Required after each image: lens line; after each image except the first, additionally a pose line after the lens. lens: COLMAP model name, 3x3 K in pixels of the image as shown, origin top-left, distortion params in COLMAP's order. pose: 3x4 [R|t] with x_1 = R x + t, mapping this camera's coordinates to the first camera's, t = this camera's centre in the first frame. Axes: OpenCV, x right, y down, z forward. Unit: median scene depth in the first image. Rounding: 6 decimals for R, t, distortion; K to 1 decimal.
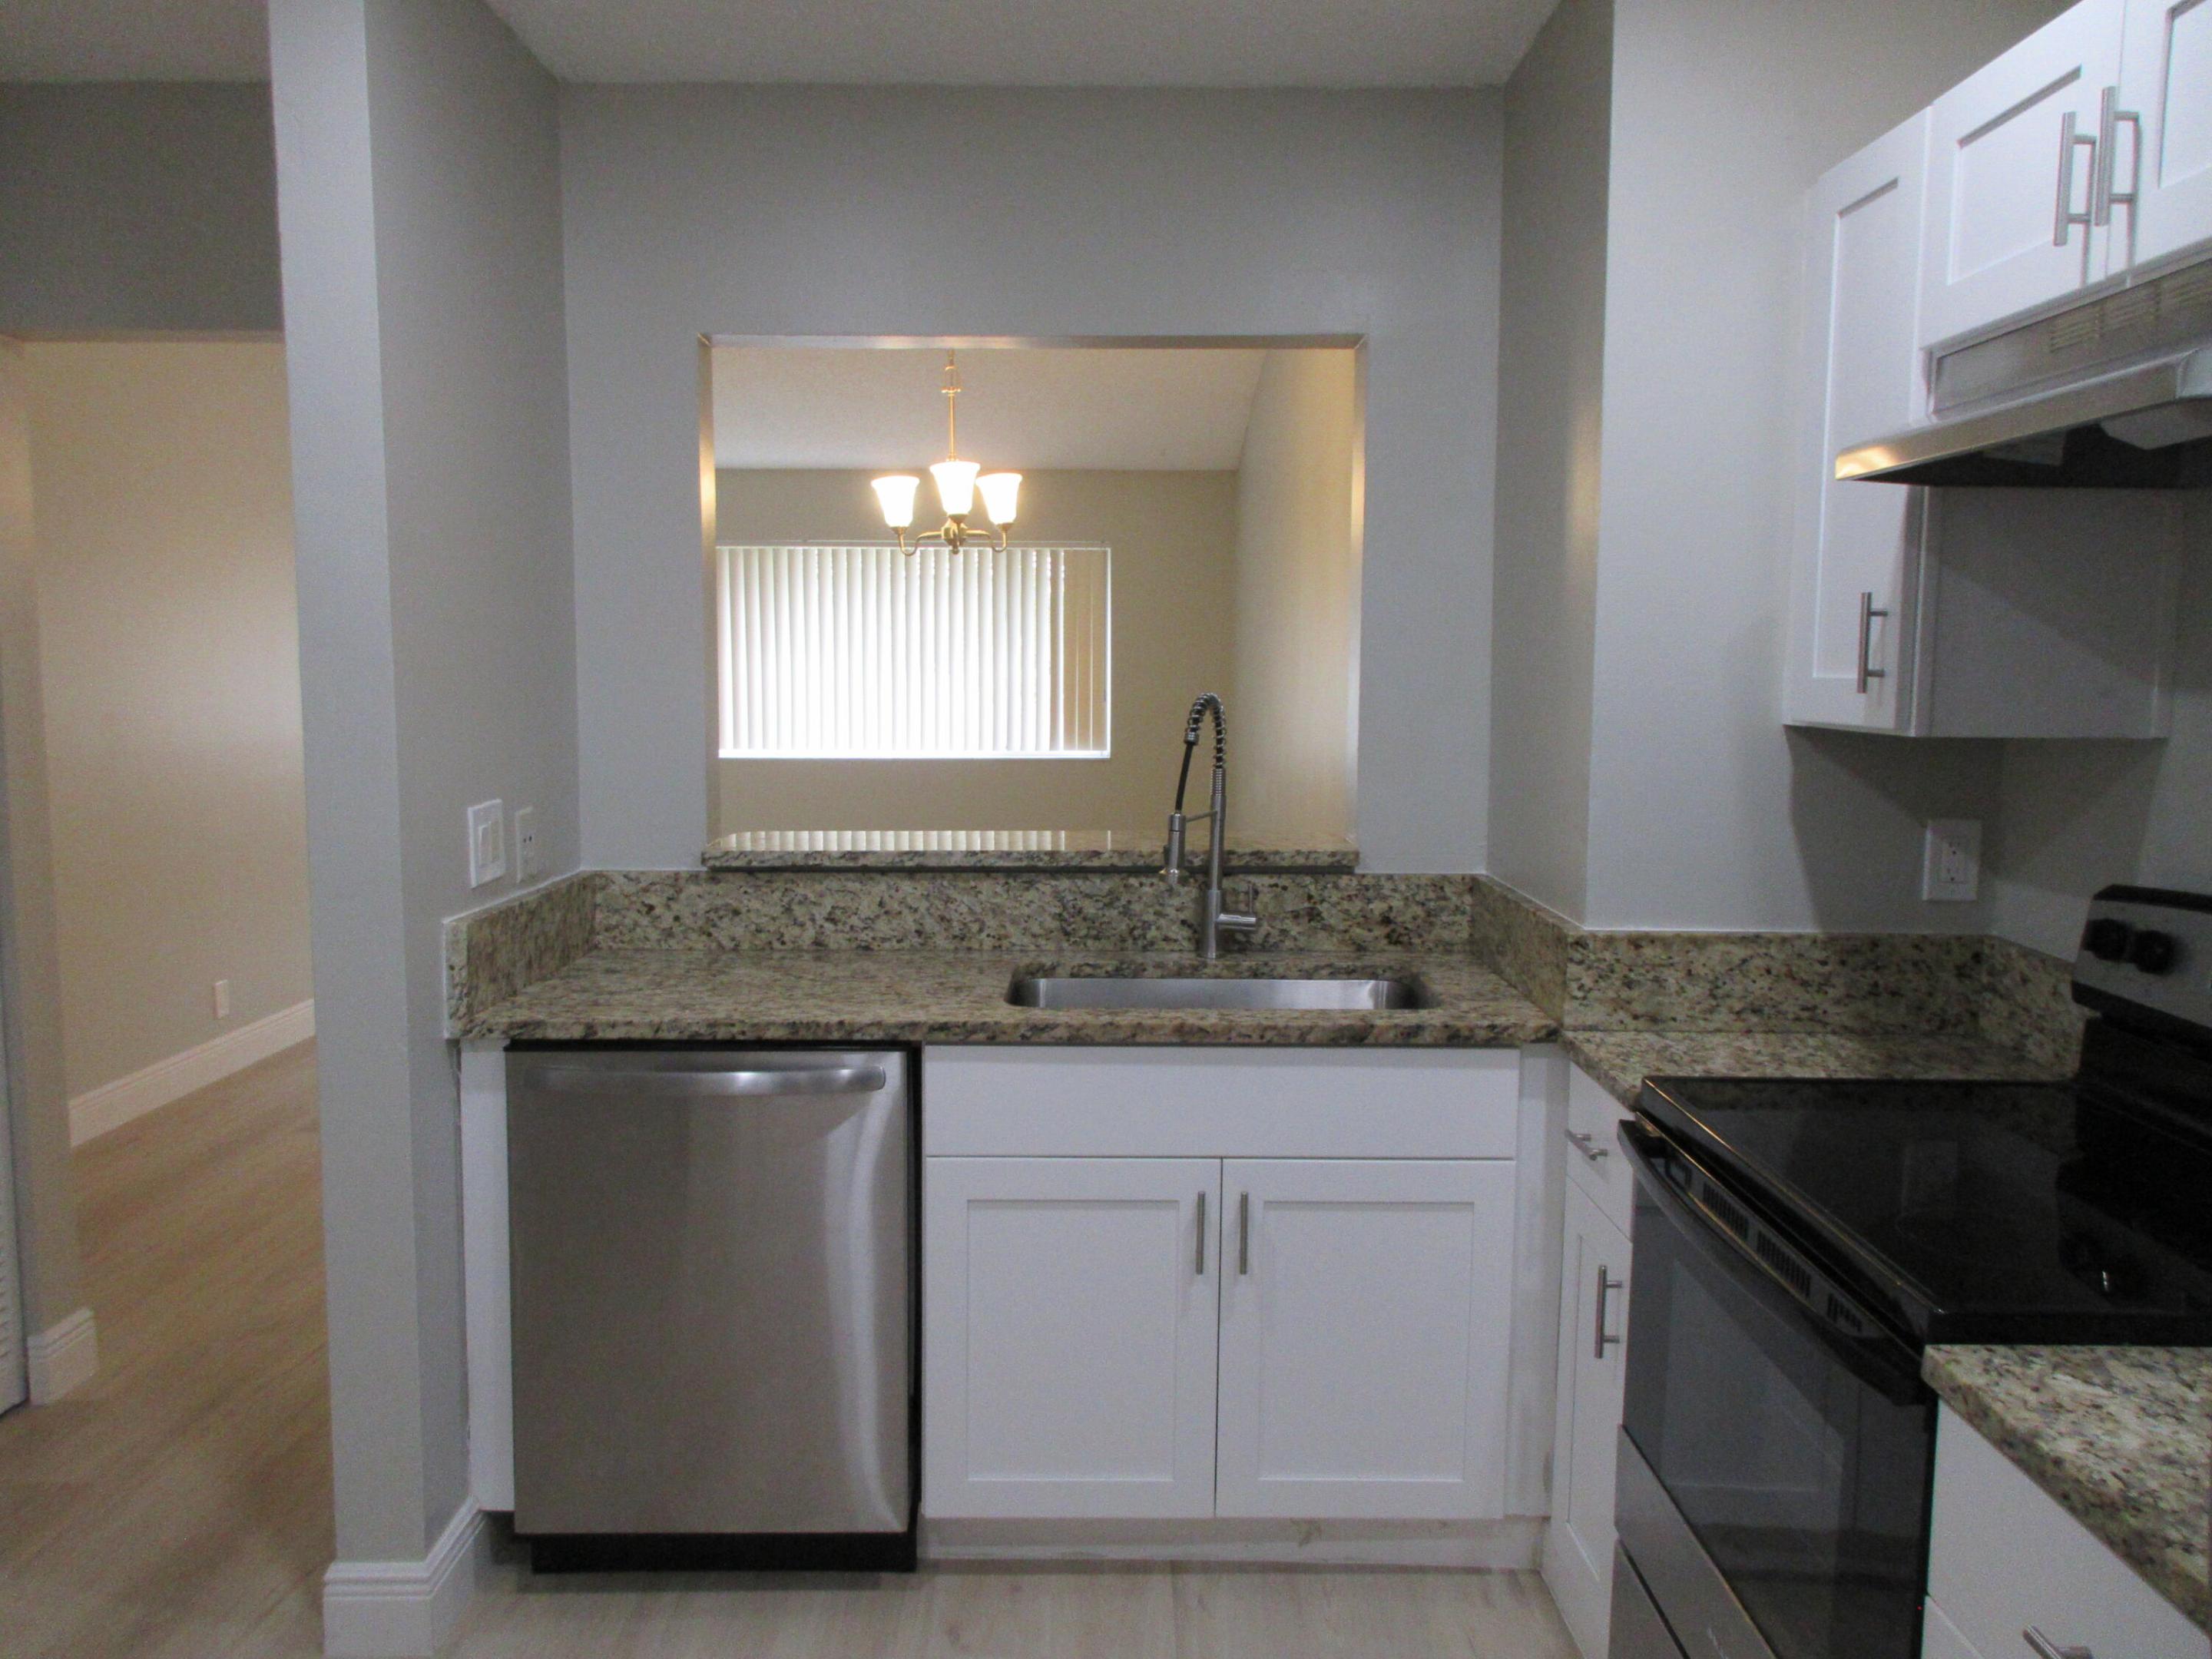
lens RADIAL K [[1637.4, 0, 1108.1], [0, 1637.4, 834.1], [0, 0, 1]] dist [0.001329, 0.005693]
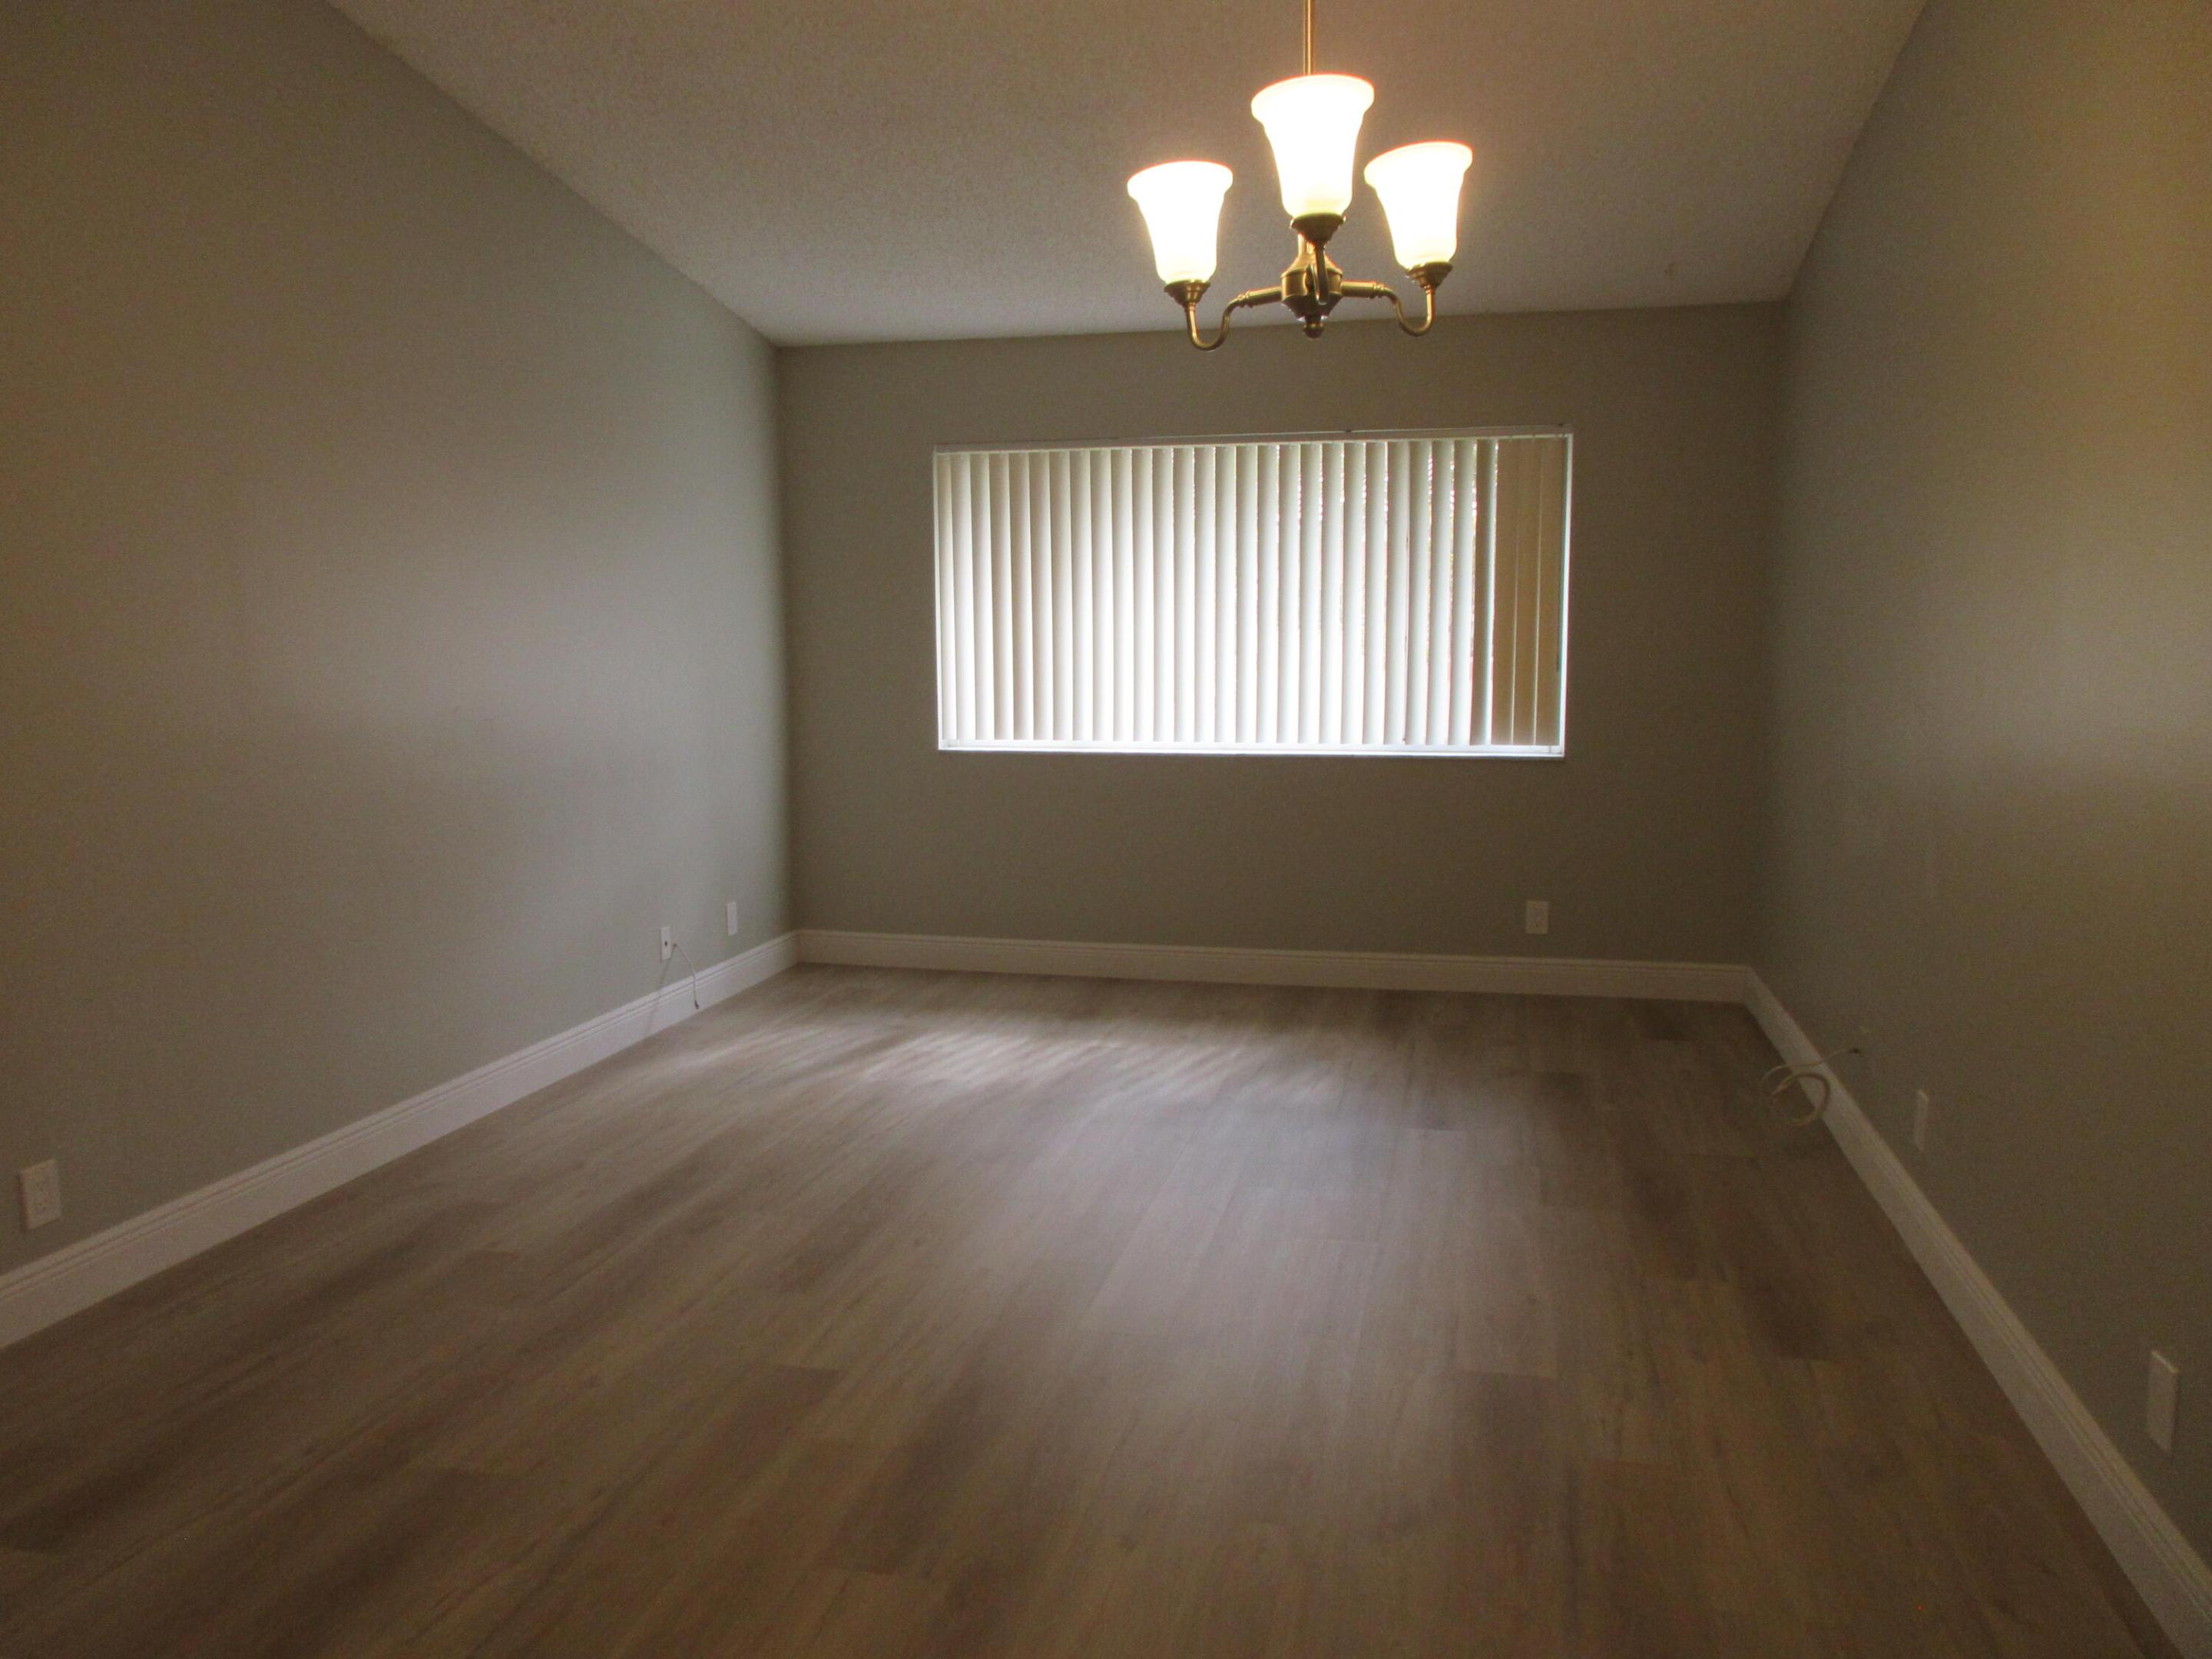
lens RADIAL K [[1637.4, 0, 1104.0], [0, 1637.4, 832.5], [0, 0, 1]] dist [0.001329, 0.005693]
pose [[0.972070, 0.013541, -0.234300, -0.024241], [-0.010447, 0.999841, 0.014444, -0.024070], [0.234459, -0.011593, 0.972057, 0.314520]]
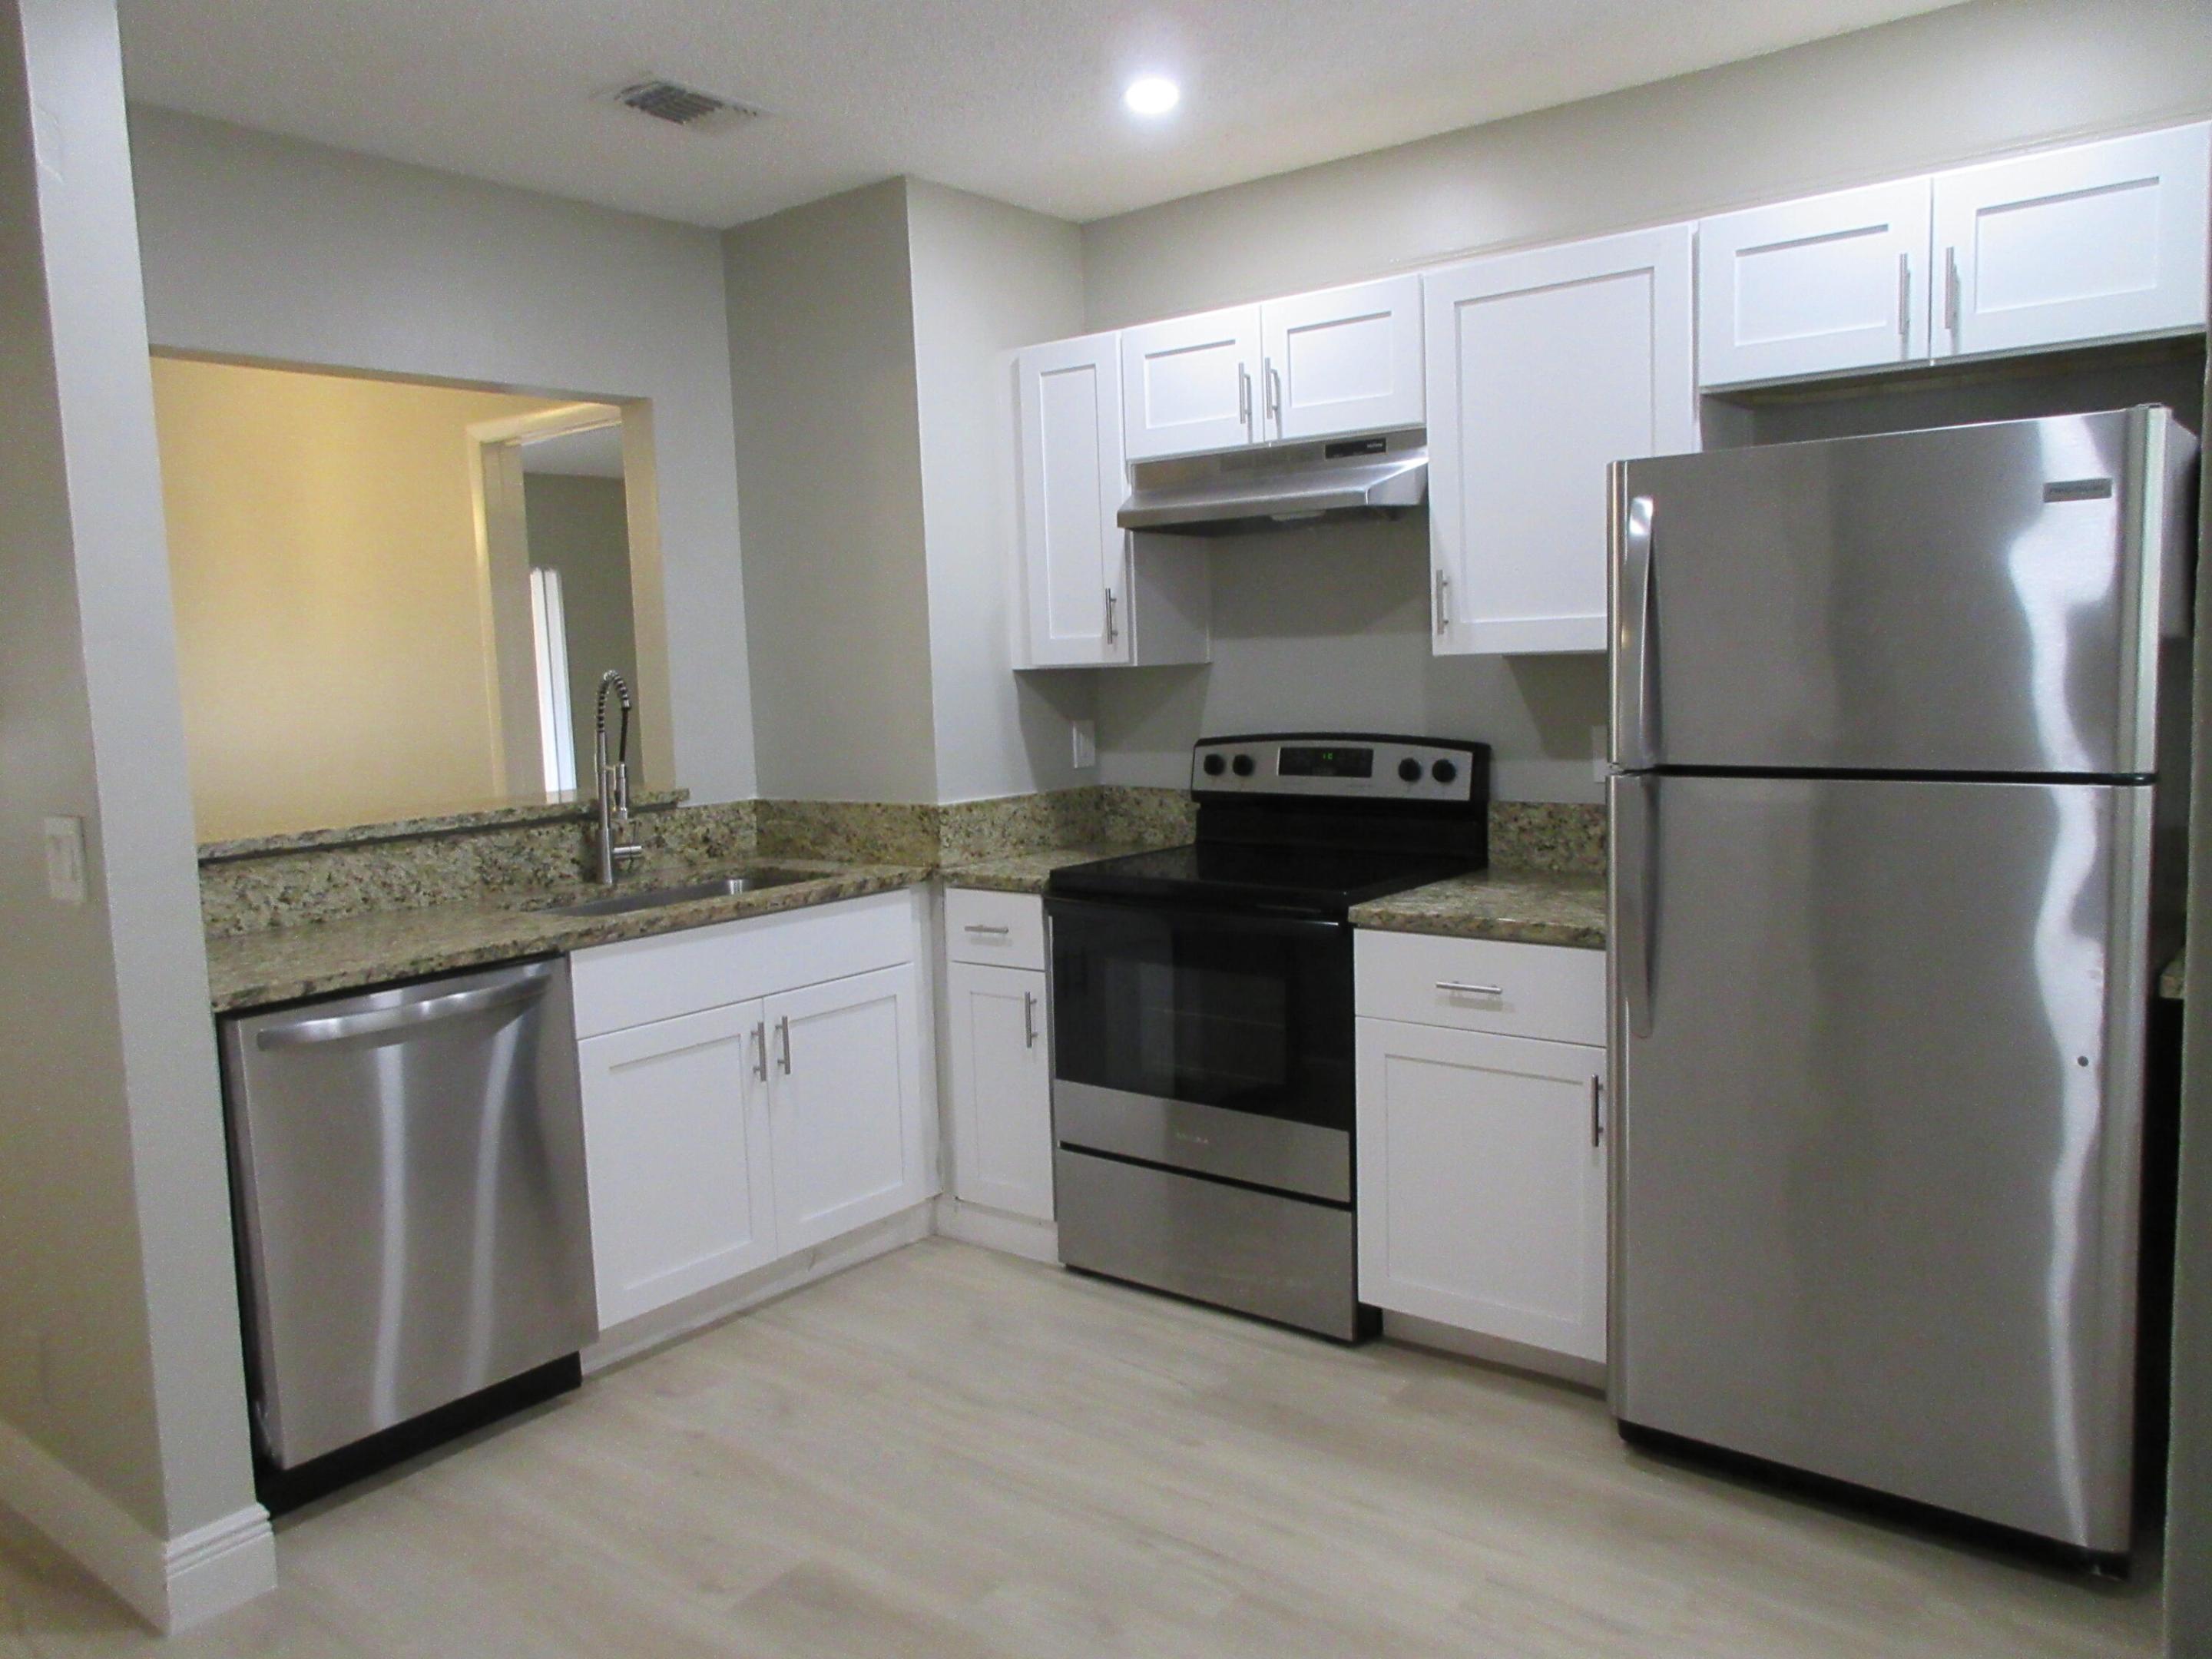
lens RADIAL K [[1637.4, 0, 1107.3], [0, 1637.4, 828.1], [0, 0, 1]] dist [0.001329, 0.005693]
pose [[0.627318, -0.111755, 0.770703, -0.777383], [0.123057, 0.991441, 0.043600, 0.030166], [-0.768980, 0.067489, 0.635701, -0.116242]]
